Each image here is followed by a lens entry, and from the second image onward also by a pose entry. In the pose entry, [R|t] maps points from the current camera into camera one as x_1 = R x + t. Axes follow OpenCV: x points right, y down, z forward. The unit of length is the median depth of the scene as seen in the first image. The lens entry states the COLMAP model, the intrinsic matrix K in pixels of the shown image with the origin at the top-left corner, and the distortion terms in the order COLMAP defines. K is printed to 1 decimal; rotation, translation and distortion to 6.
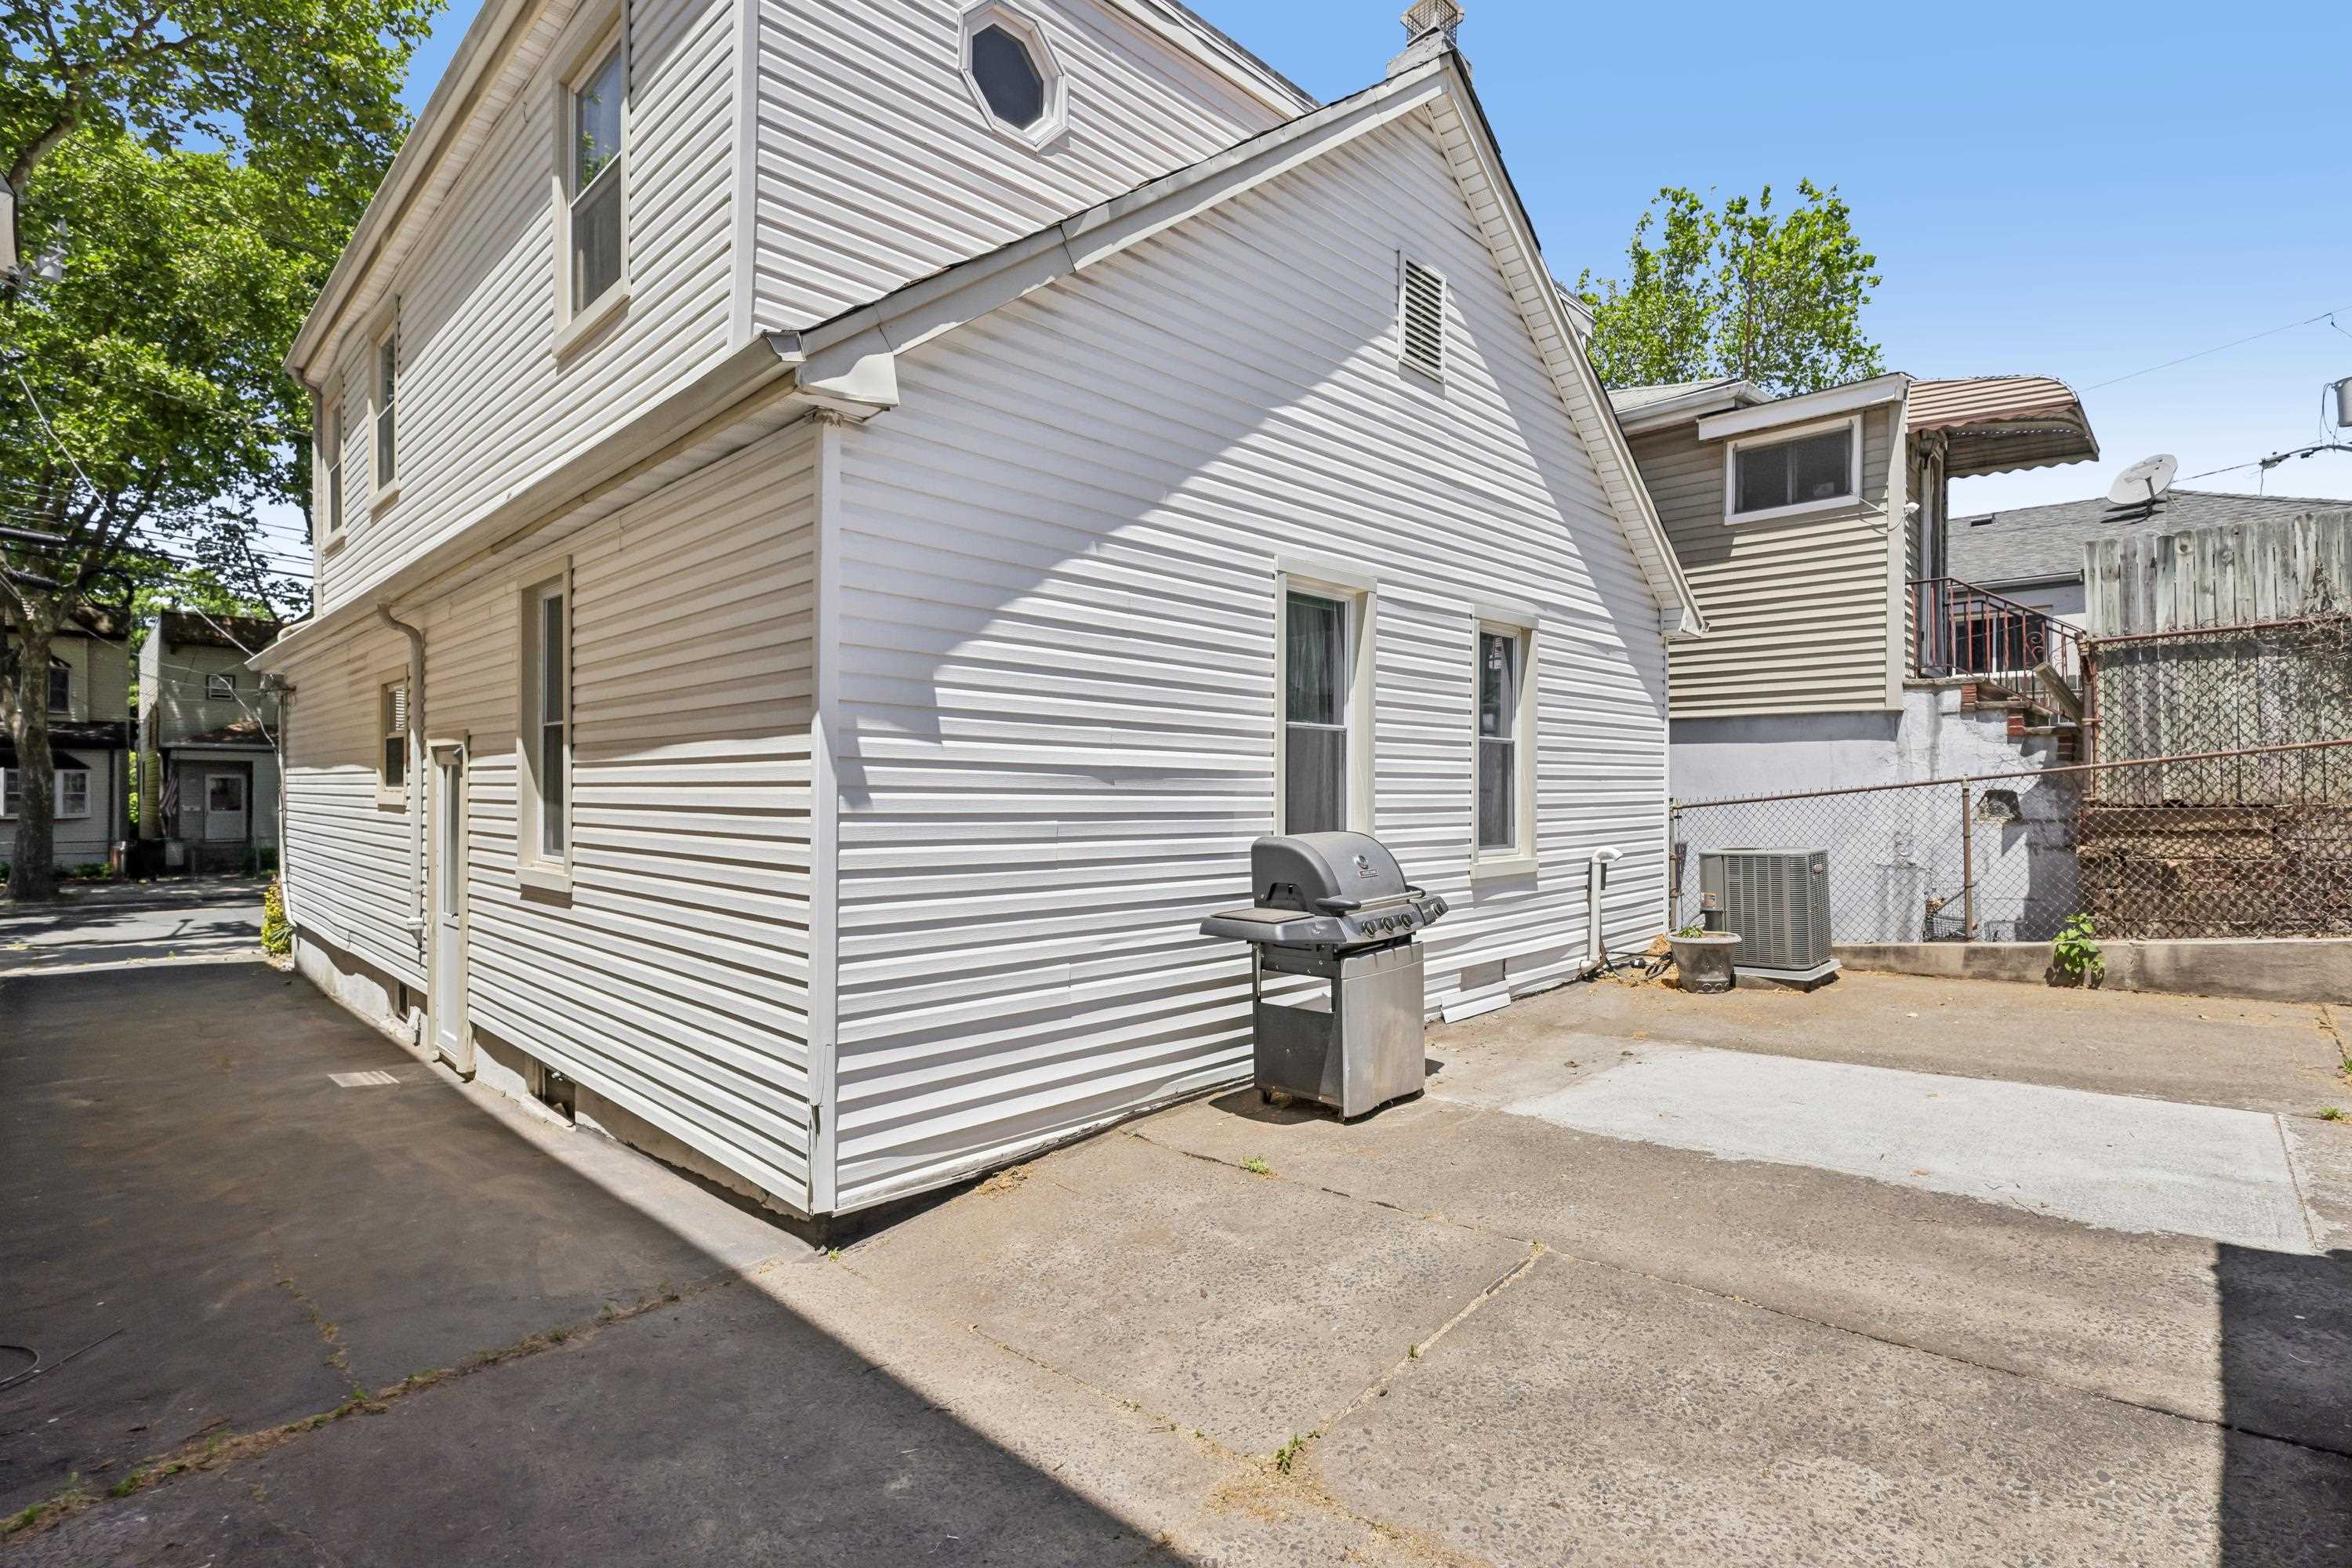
lens RADIAL K [[1100.2, 0, 1176.0], [0, 1100.2, 784.0], [0, 0, 1]] dist [-0.001581, 0.000160]
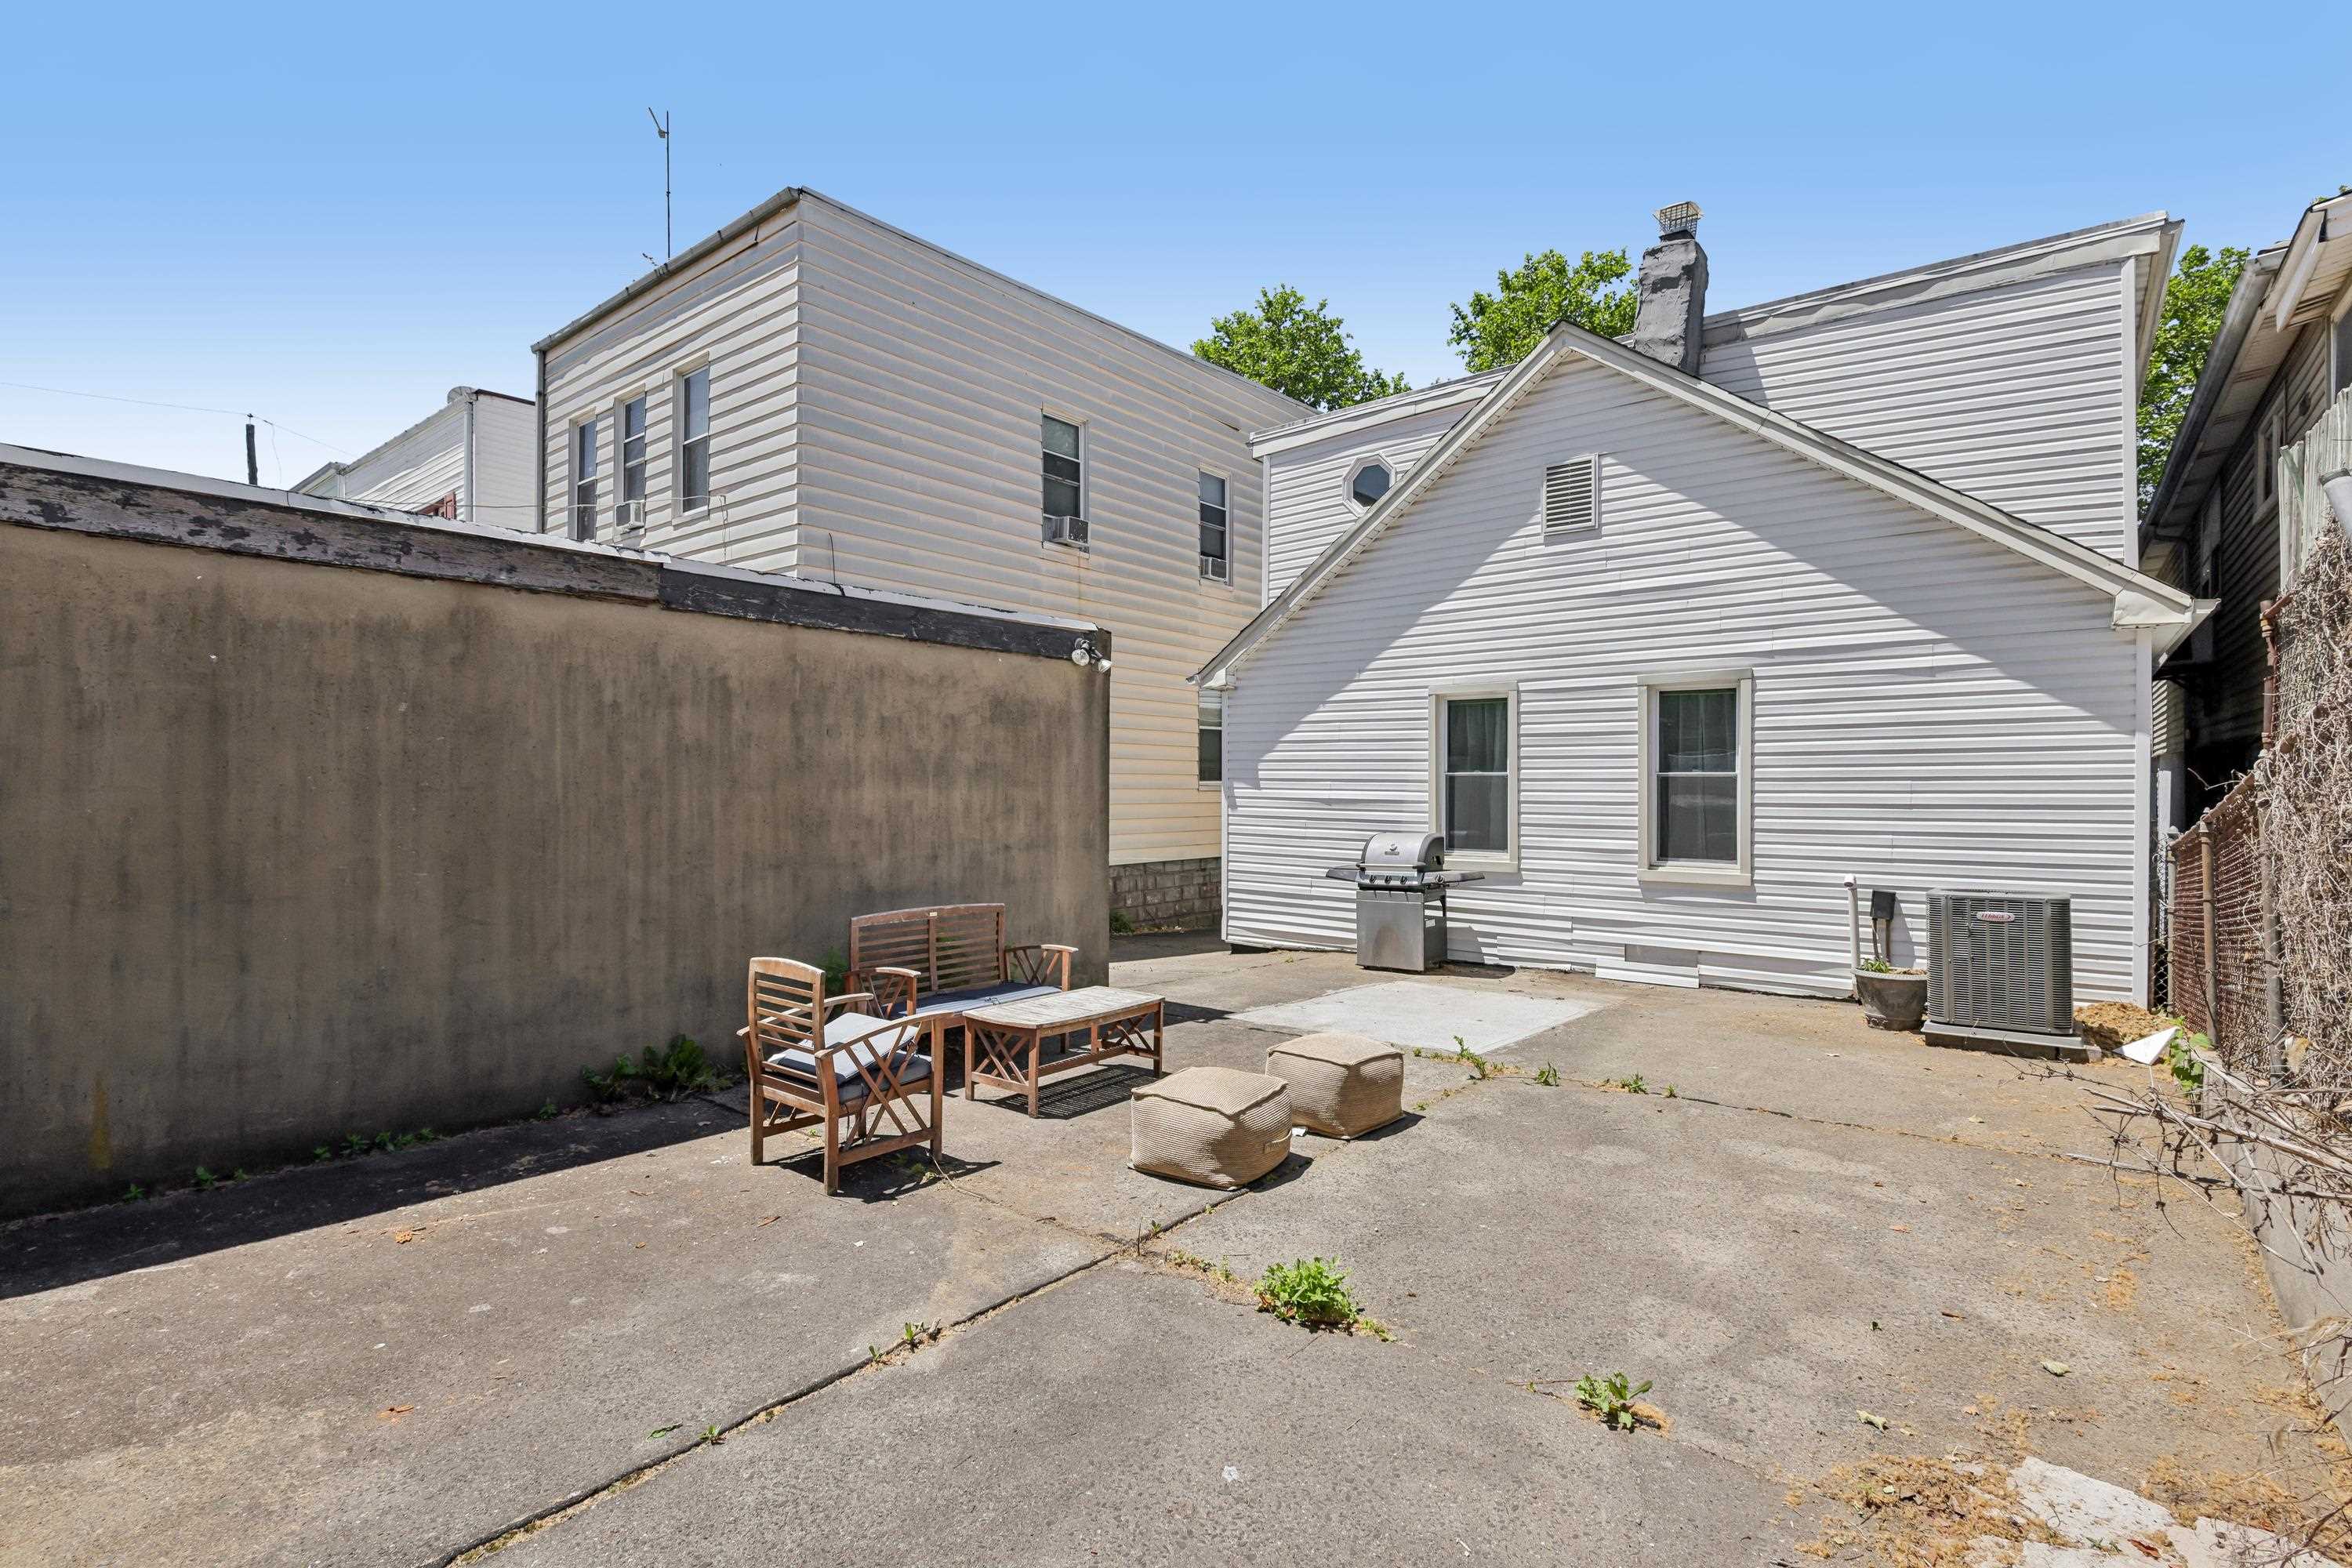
lens RADIAL K [[1099.3, 0, 1168.2], [0, 1099.3, 782.7], [0, 0, 1]] dist [-0.002792, 0.001101]
pose [[0.087203, -0.003257, -0.996185, 1.698829], [0.000958, 0.999994, -0.003186, -0.031806], [0.996190, -0.000677, 0.087206, 0.340490]]
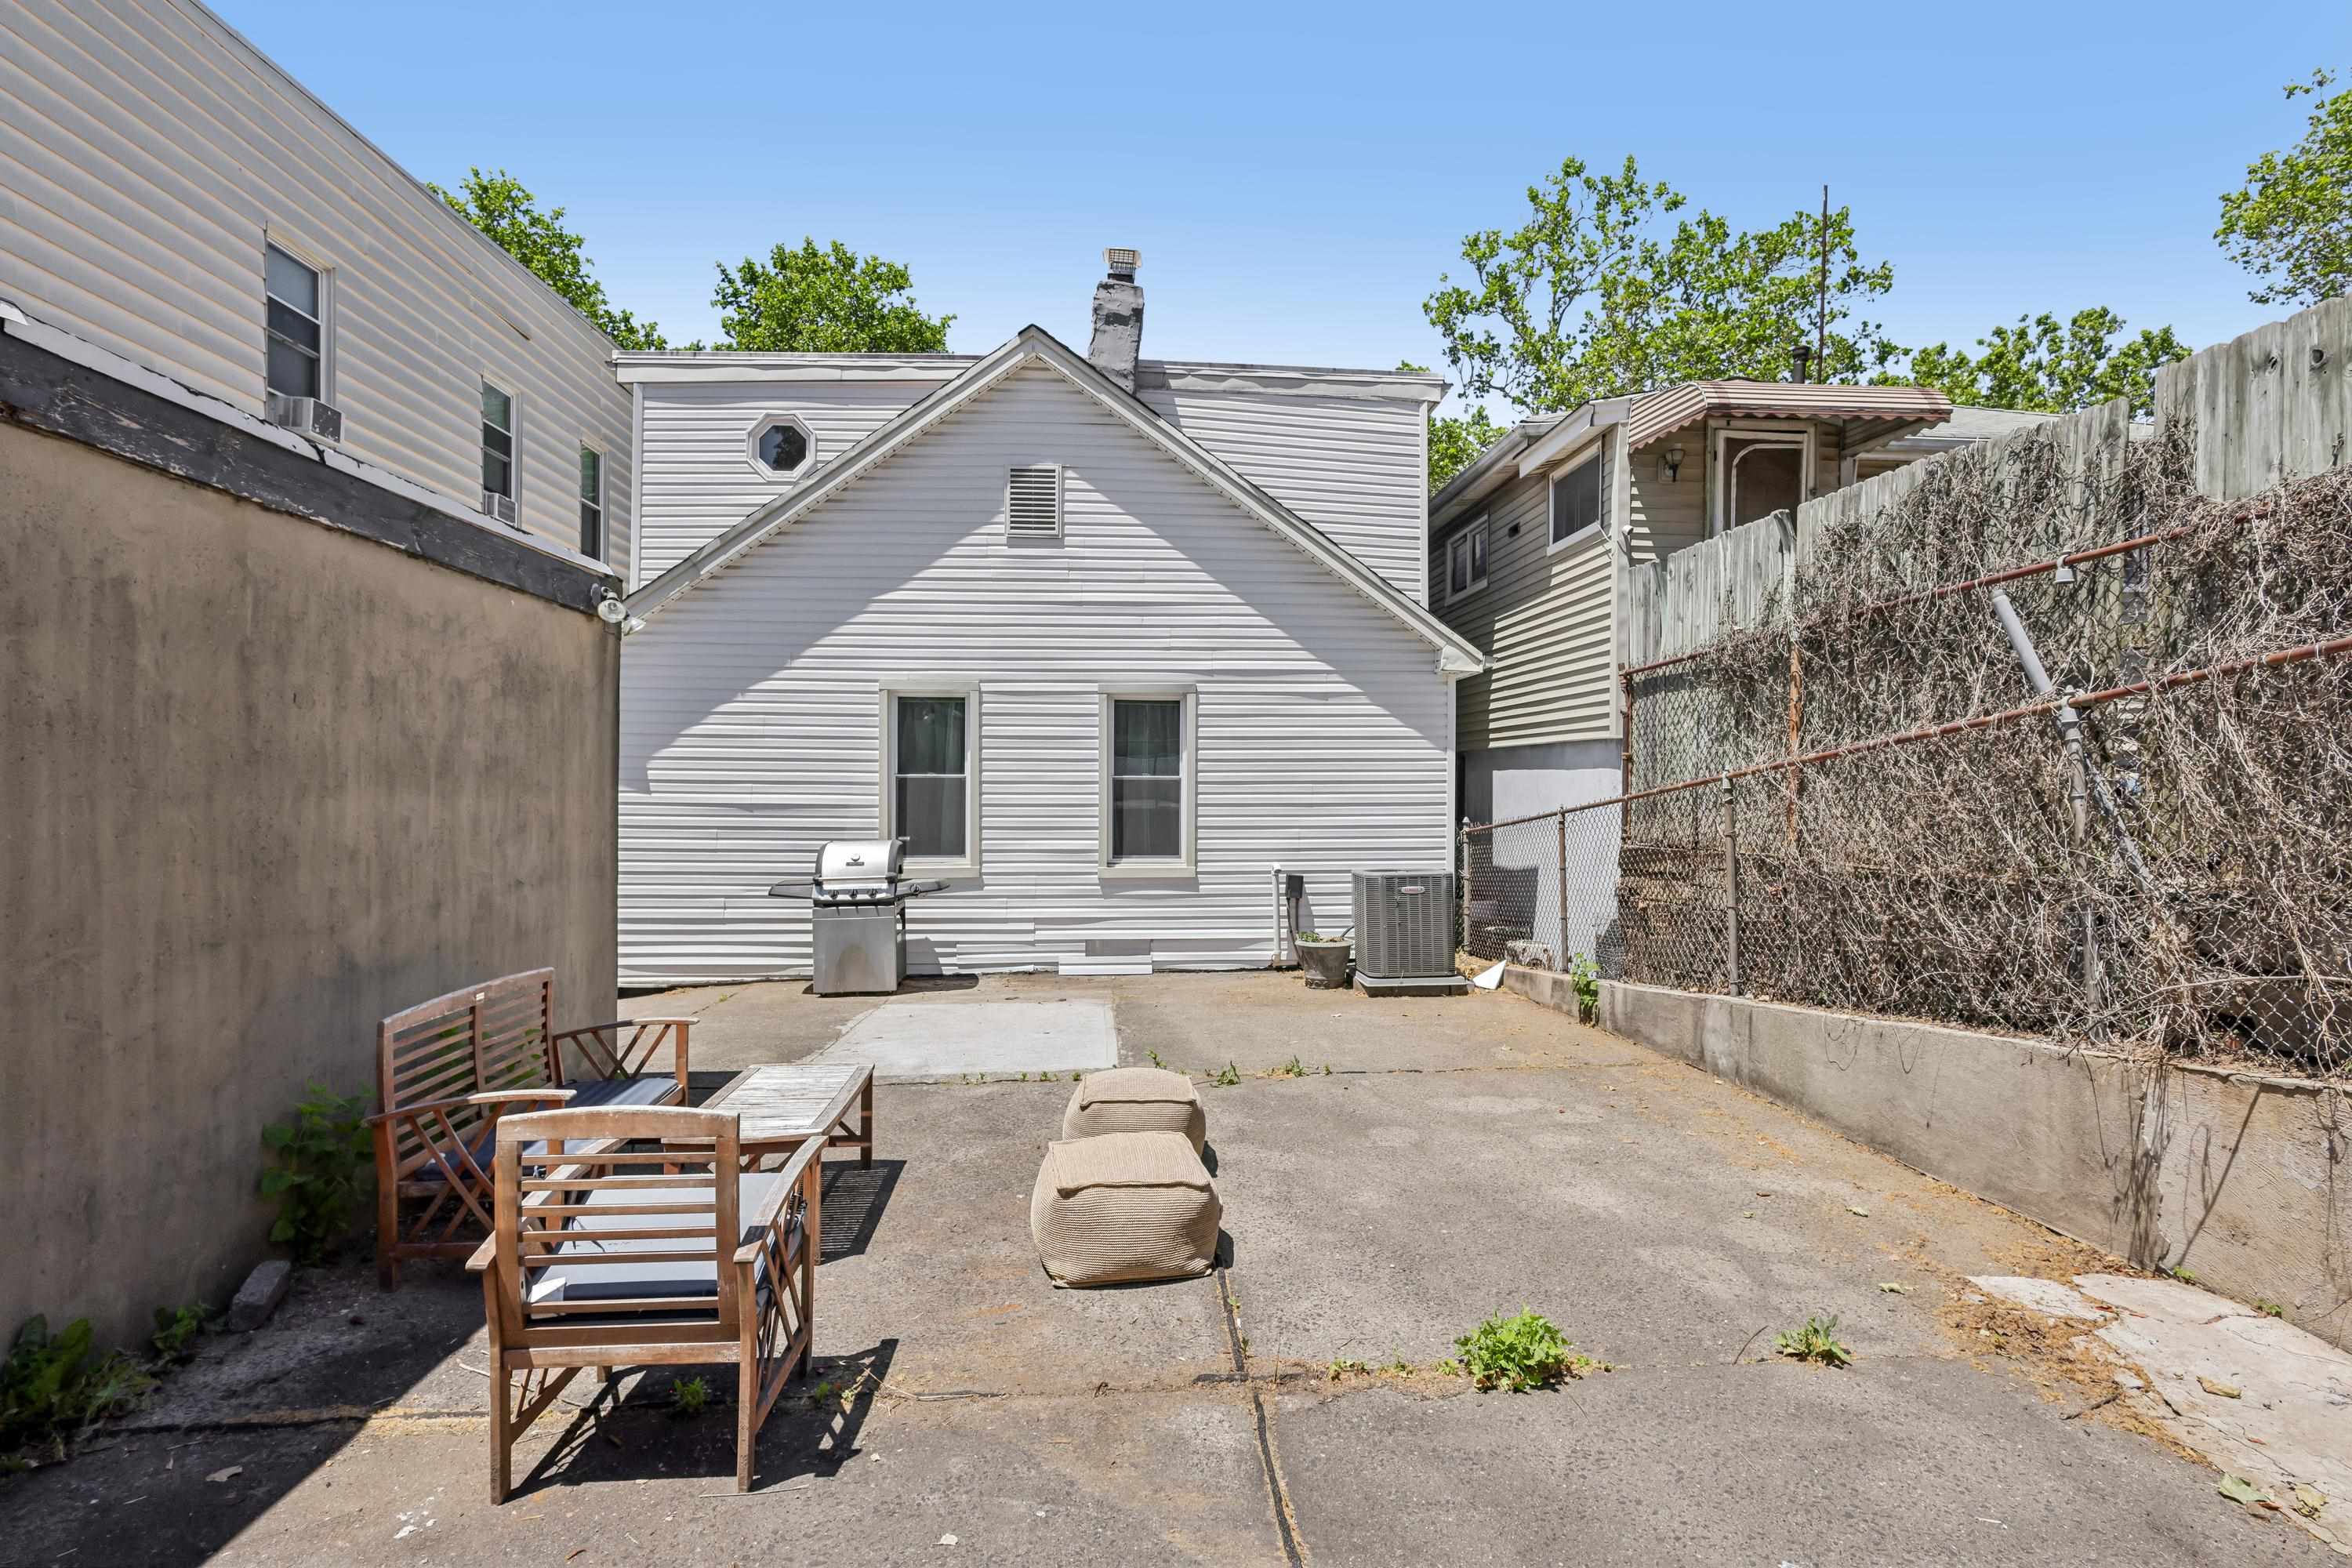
lens RADIAL K [[1099.3, 0, 1168.2], [0, 1099.3, 782.7], [0, 0, 1]] dist [-0.002792, 0.001101]
pose [[0.745621, -0.003222, -0.666363, 1.395874], [0.002084, 0.999995, -0.002504, -0.035557], [0.666367, 0.000478, 0.745623, 0.006818]]
